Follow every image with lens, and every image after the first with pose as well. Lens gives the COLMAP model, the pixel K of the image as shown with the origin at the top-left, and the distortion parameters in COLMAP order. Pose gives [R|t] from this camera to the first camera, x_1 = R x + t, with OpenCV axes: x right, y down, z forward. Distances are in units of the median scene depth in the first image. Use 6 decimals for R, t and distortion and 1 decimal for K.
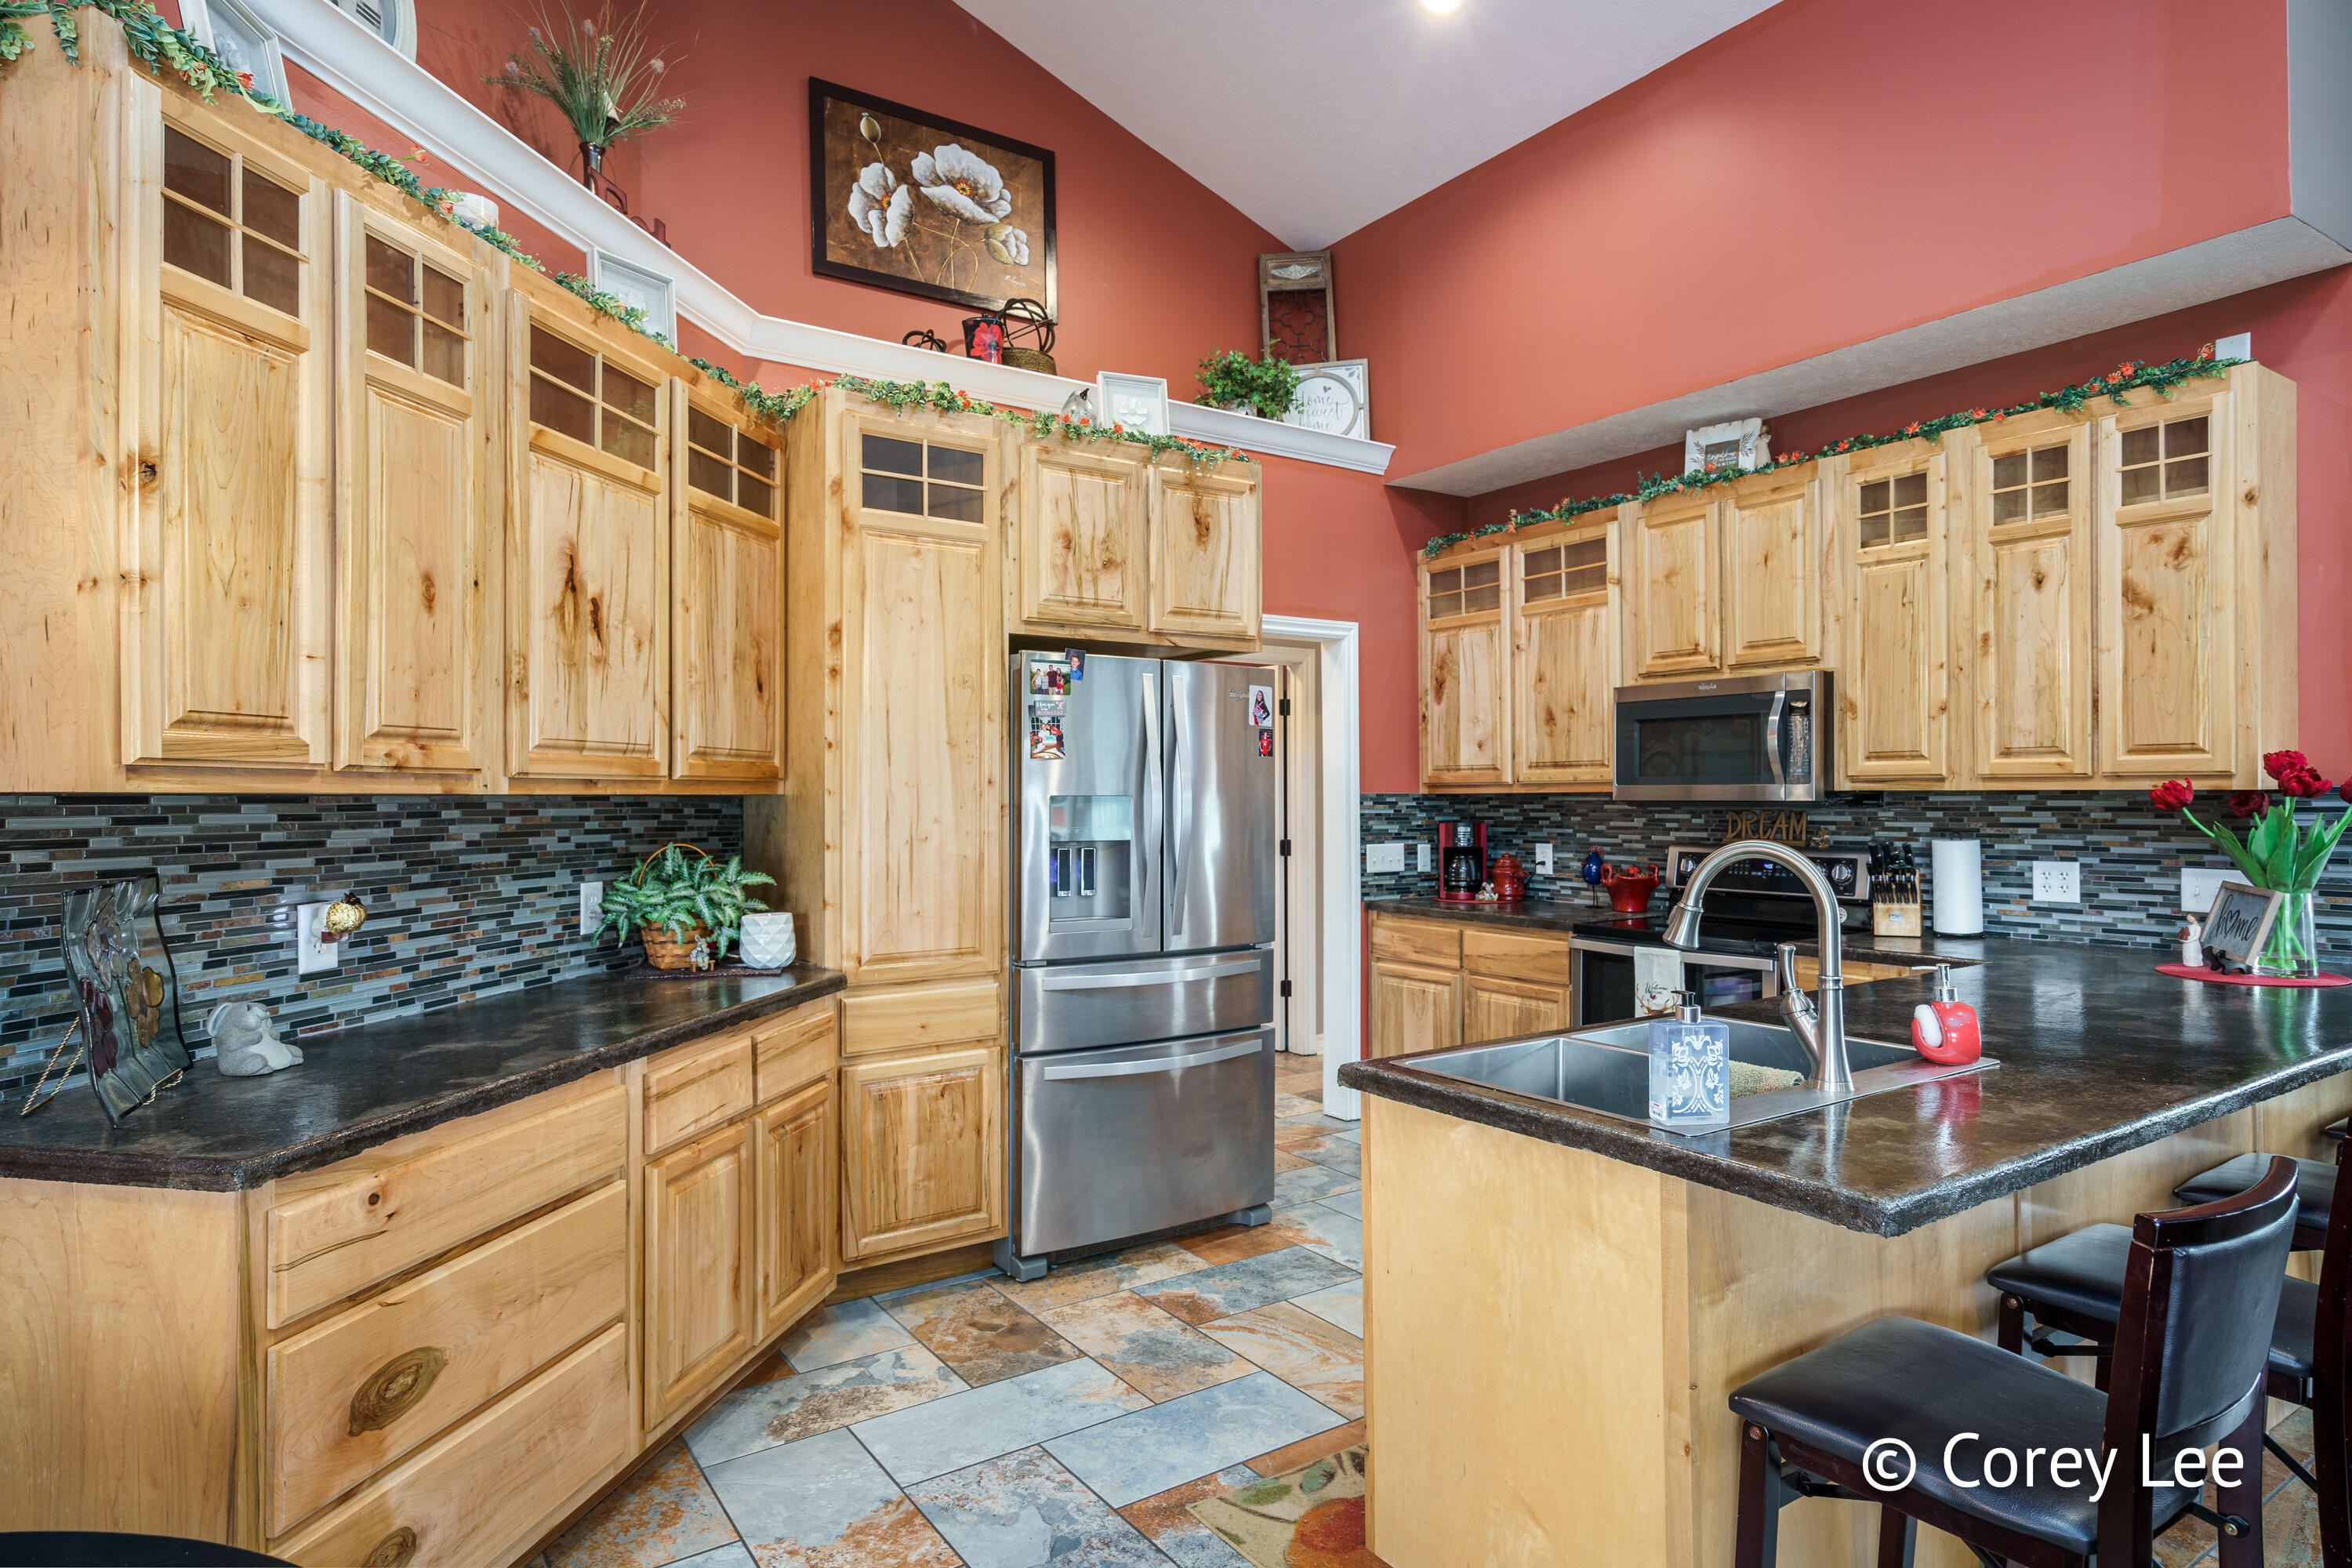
lens RADIAL K [[1289.7, 0, 1176.0], [0, 1289.7, 784.0], [0, 0, 1]] dist [0.000819, 0.000050]
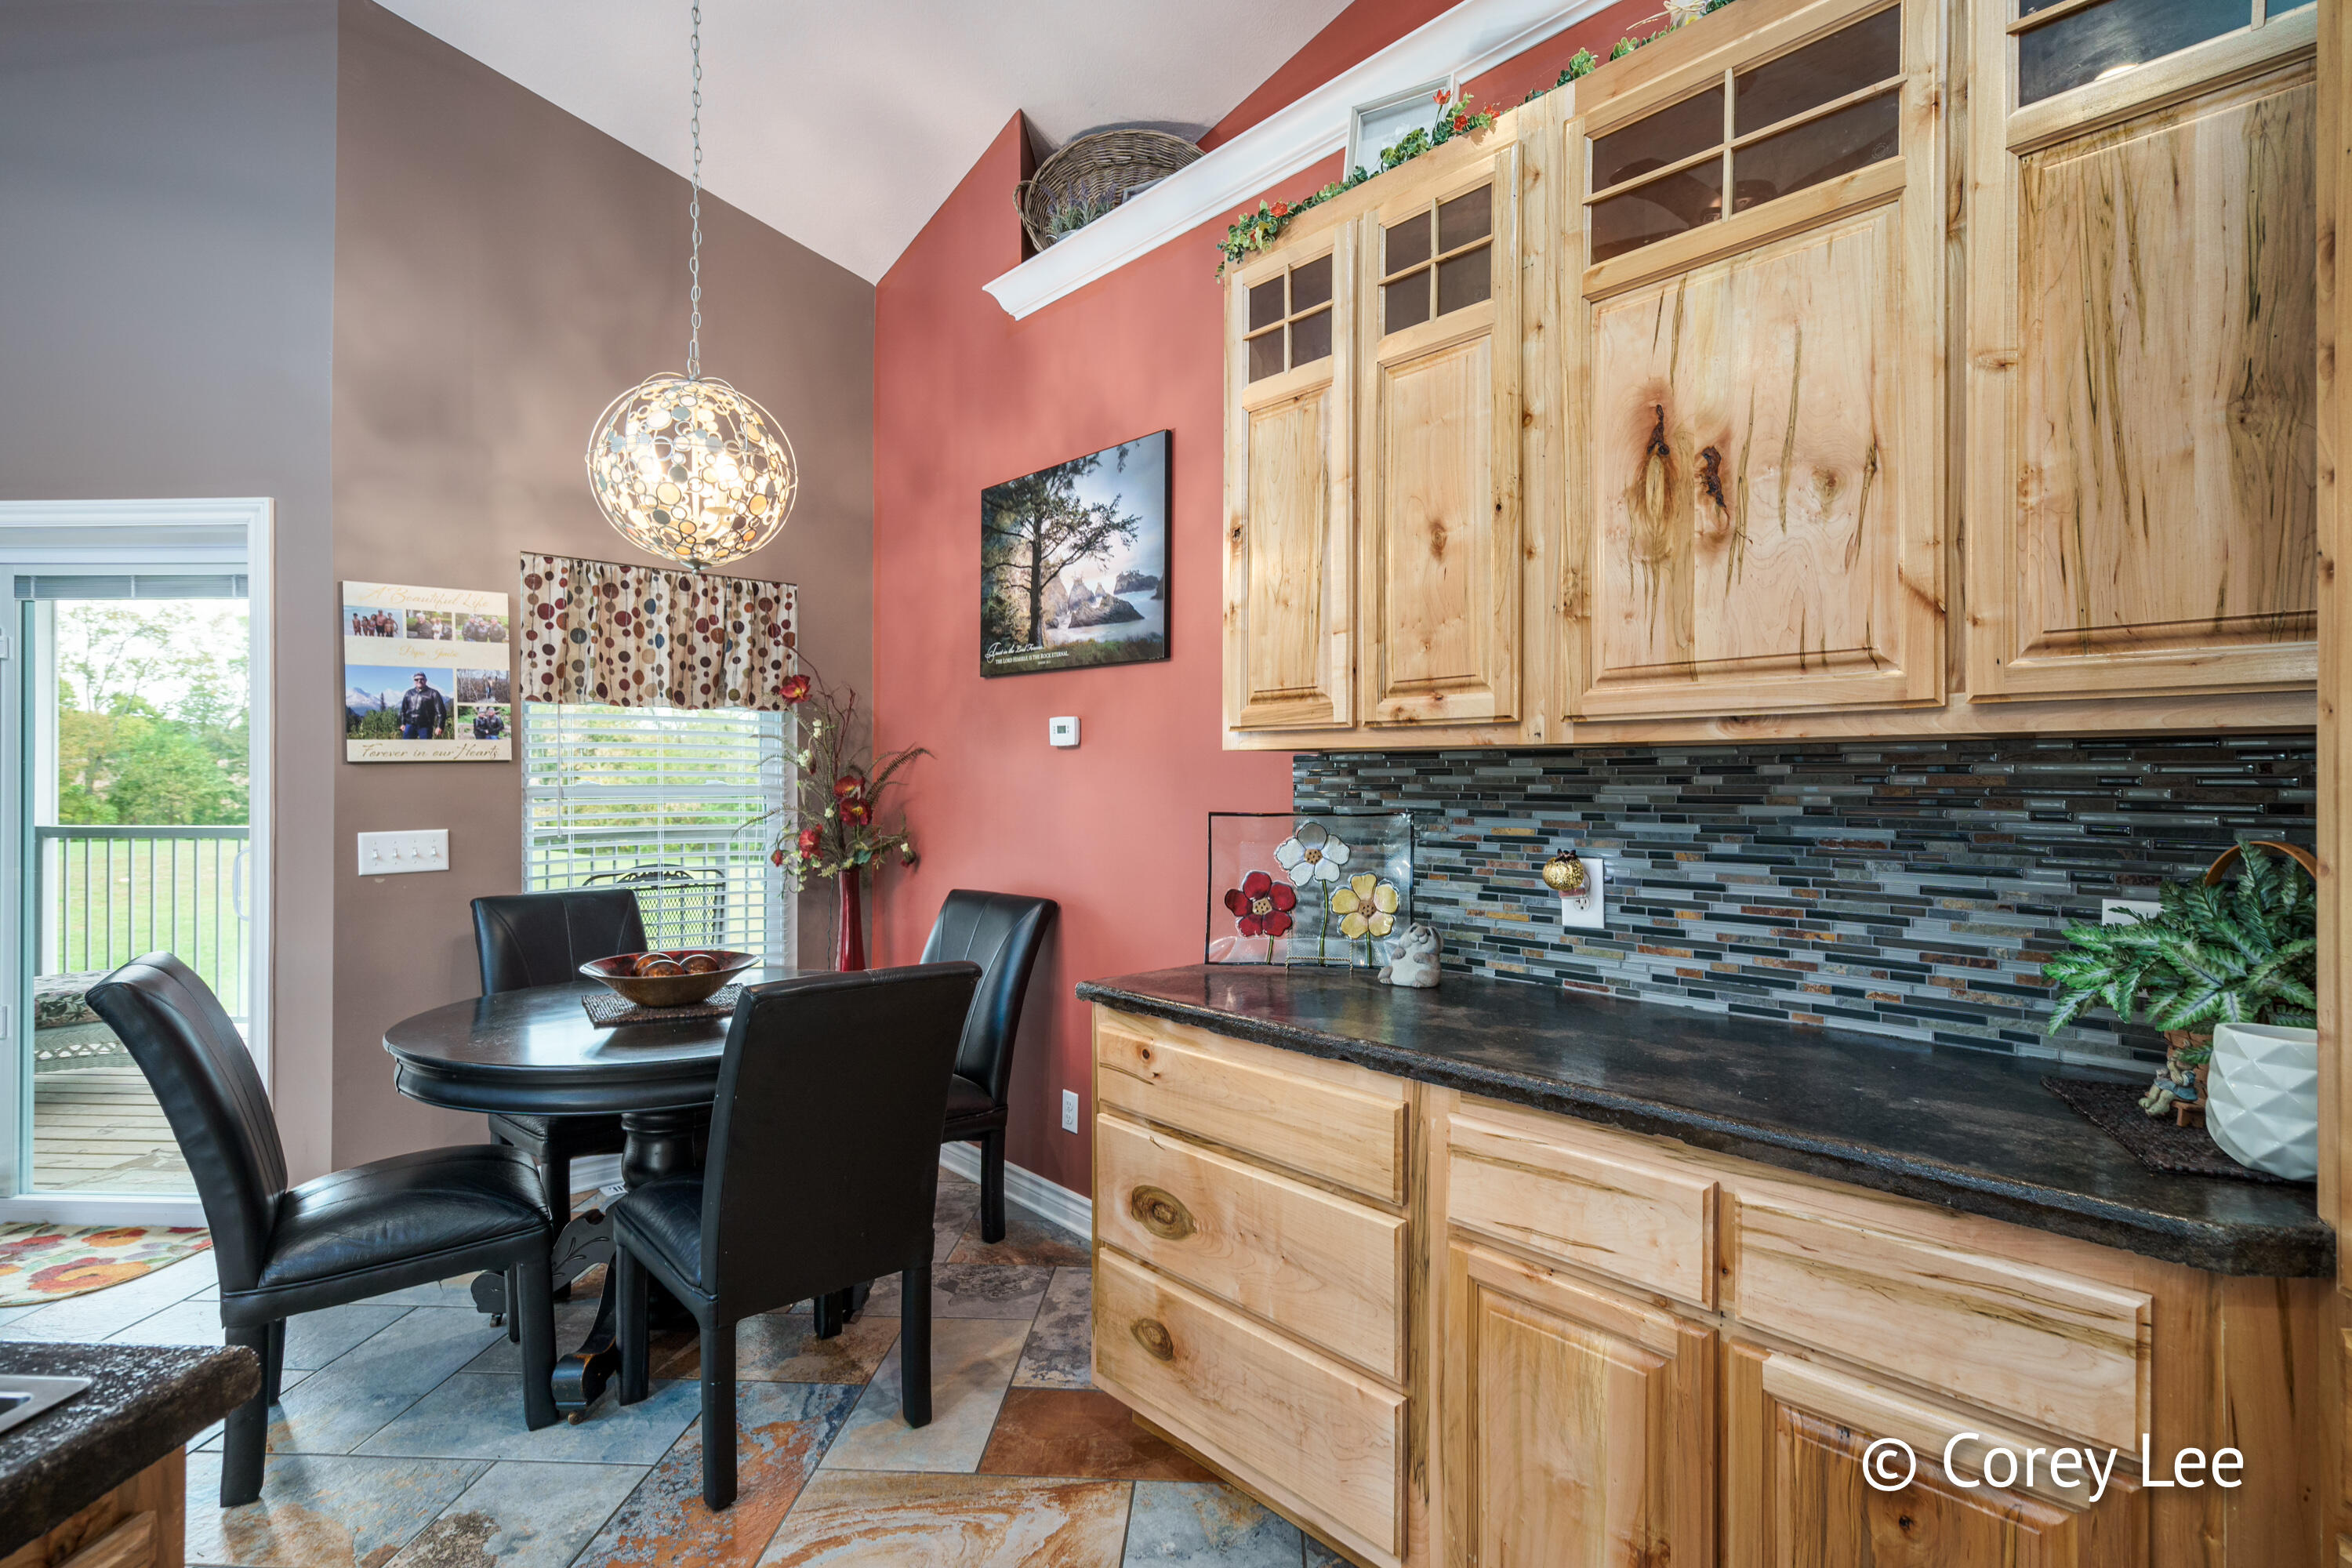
lens RADIAL K [[1168.8, 0, 1176.0], [0, 1168.8, 784.0], [0, 0, 1]] dist [-0.002117, -0.000074]
pose [[-0.614567, 0.002643, -0.788860, 0.215567], [0.005115, 0.999987, -0.000635, 0.032436], [0.788848, -0.004425, -0.614572, 1.226683]]
